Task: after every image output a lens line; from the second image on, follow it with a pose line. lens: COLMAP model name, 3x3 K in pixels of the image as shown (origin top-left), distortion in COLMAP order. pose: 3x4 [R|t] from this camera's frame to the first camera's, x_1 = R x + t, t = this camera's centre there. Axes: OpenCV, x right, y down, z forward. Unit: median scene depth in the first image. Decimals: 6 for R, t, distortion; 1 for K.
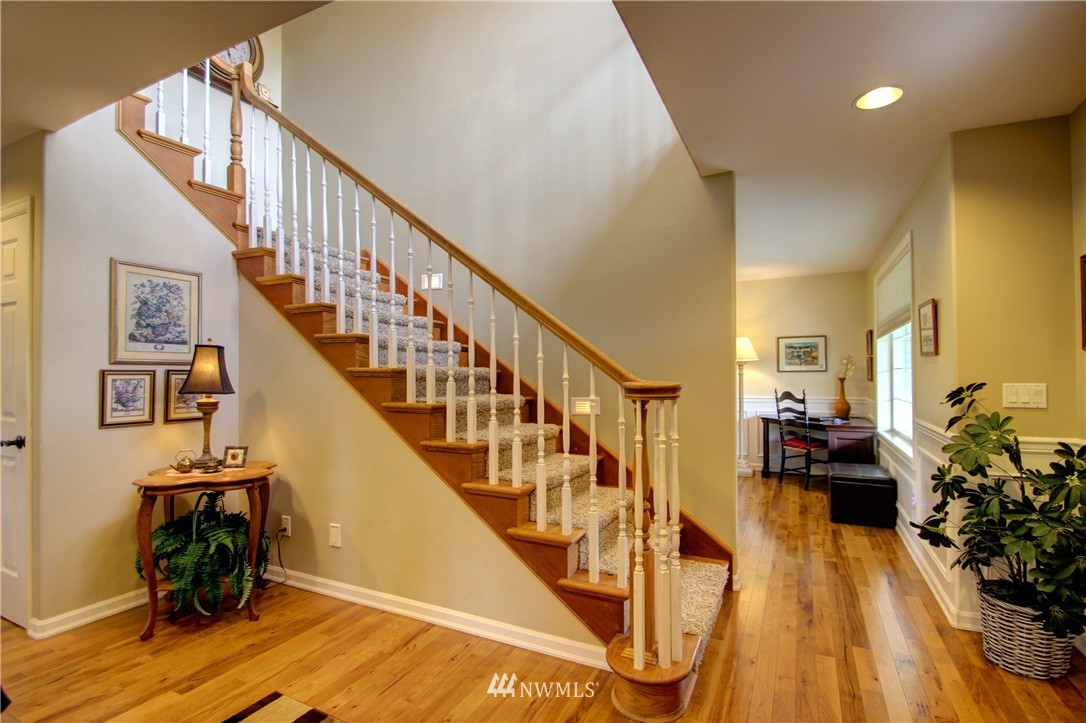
lens RADIAL K [[510.1, 0, 544.2], [0, 510.1, 365.4], [0, 0, 1]] dist [-0.018256, -0.002999]
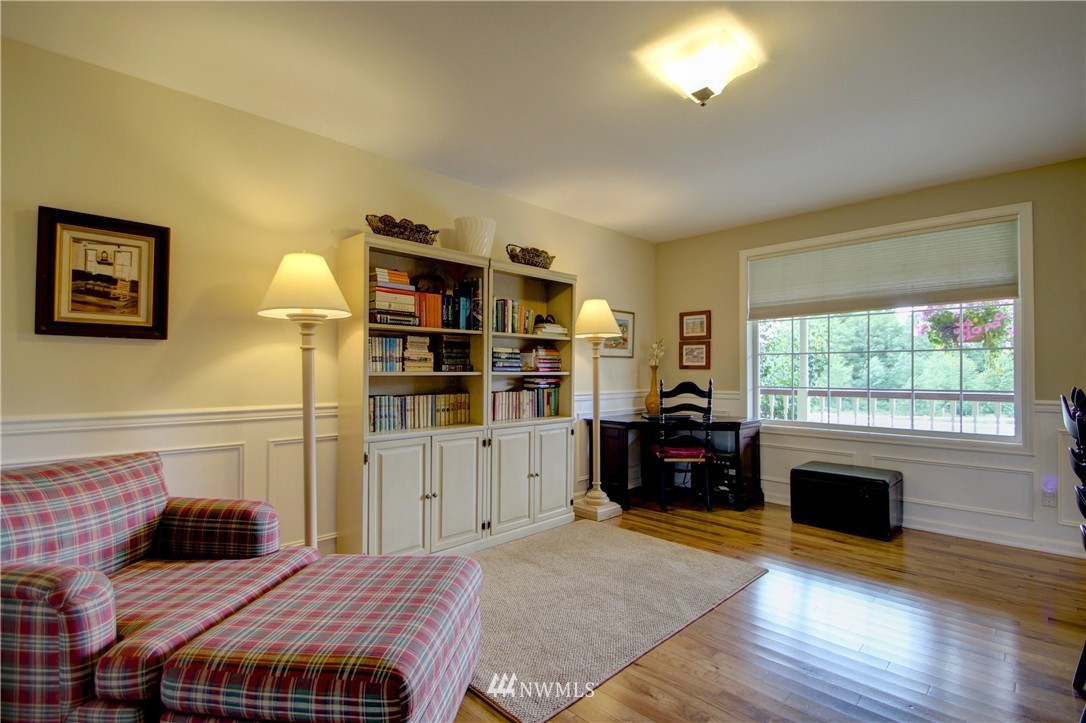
lens RADIAL K [[510.1, 0, 543.0], [0, 510.1, 363.8], [0, 0, 1]] dist [-0.018256, -0.002999]
pose [[0.320027, 0.016882, 0.947258, -0.278016], [-0.011859, 0.999834, -0.013813, 0.038426], [-0.947334, -0.006813, 0.320174, 0.982663]]
